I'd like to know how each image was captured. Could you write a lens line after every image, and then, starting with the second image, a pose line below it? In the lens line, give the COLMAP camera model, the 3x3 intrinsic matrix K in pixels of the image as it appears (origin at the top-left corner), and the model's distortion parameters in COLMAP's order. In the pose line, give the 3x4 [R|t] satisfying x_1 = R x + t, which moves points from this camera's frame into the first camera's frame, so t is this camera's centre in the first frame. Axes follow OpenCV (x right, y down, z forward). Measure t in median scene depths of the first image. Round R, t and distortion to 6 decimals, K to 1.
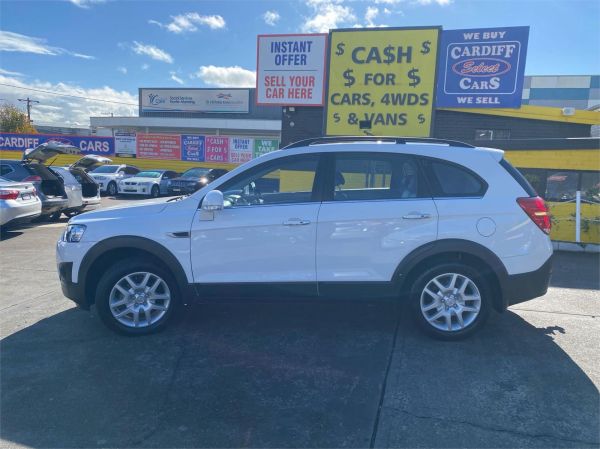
lens RADIAL K [[450.5, 0, 300.0], [0, 450.5, 224.5], [0, 0, 1]] dist [0.005541, -0.008148]
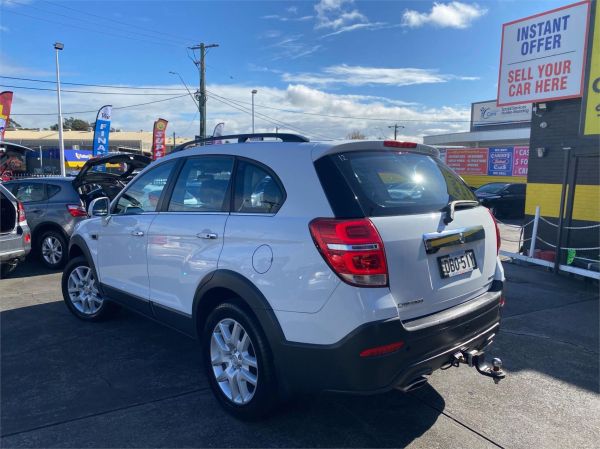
lens RADIAL K [[450.5, 0, 300.0], [0, 450.5, 224.5], [0, 0, 1]] dist [0.005541, -0.008148]
pose [[0.718084, 0.053230, -0.693918, 0.257411], [-0.078486, 0.996904, -0.004747, -0.013146], [0.691517, 0.057872, 0.720038, 0.160427]]
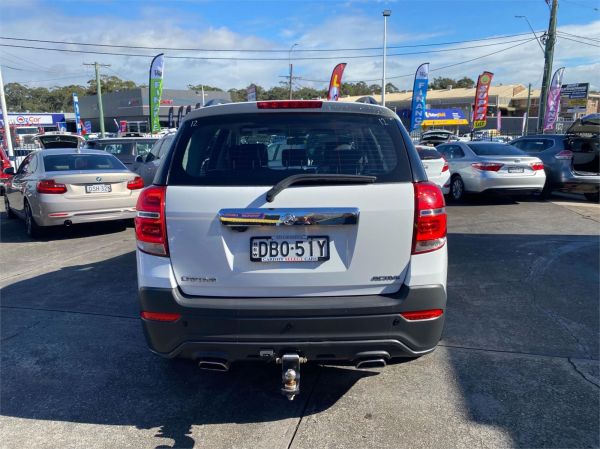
lens RADIAL K [[450.5, 0, 300.0], [0, 450.5, 224.5], [0, 0, 1]] dist [0.005541, -0.008148]
pose [[0.052398, 0.171651, -0.983763, 0.328719], [-0.119611, 0.979104, 0.164467, -0.037911], [0.991437, 0.109051, 0.071834, 0.338113]]
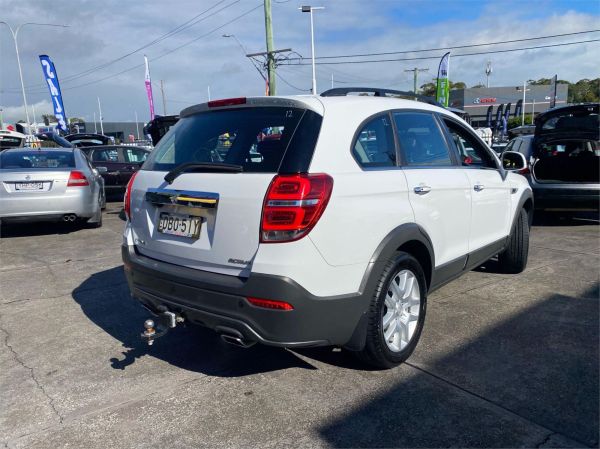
lens RADIAL K [[450.5, 0, 300.0], [0, 450.5, 224.5], [0, 0, 1]] dist [0.005541, -0.008148]
pose [[-0.580200, 0.140497, -0.802265, 0.296709], [-0.091676, 0.967484, 0.235731, -0.052617], [0.809298, 0.210320, -0.548454, 0.492984]]
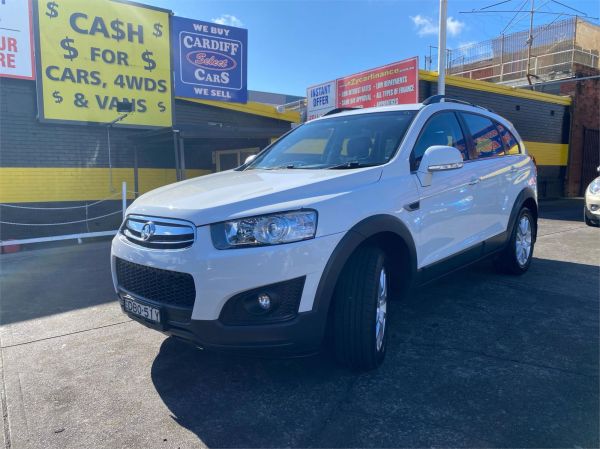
lens RADIAL K [[450.5, 0, 300.0], [0, 450.5, 224.5], [0, 0, 1]] dist [0.005541, -0.008148]
pose [[0.640164, -0.120827, 0.758677, -0.280675], [0.128780, 0.990458, 0.049077, -0.002513], [-0.757367, 0.066285, 0.649616, 0.193521]]
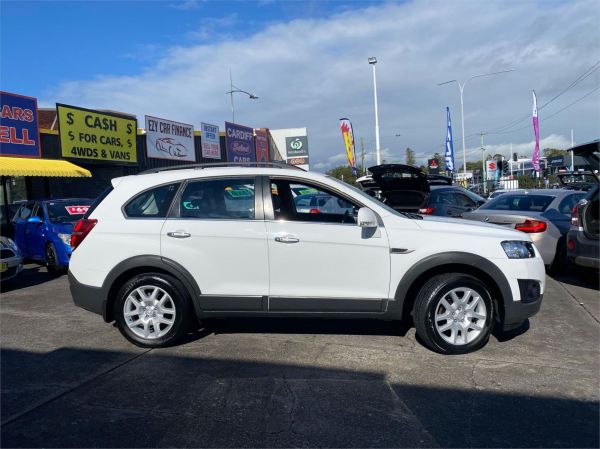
lens RADIAL K [[450.5, 0, 300.0], [0, 450.5, 224.5], [0, 0, 1]] dist [0.005541, -0.008148]
pose [[-0.999716, 0.016862, 0.016867, -0.007260], [0.019911, 0.979371, 0.201086, -0.091149], [-0.013129, 0.201365, -0.979428, 0.723194]]
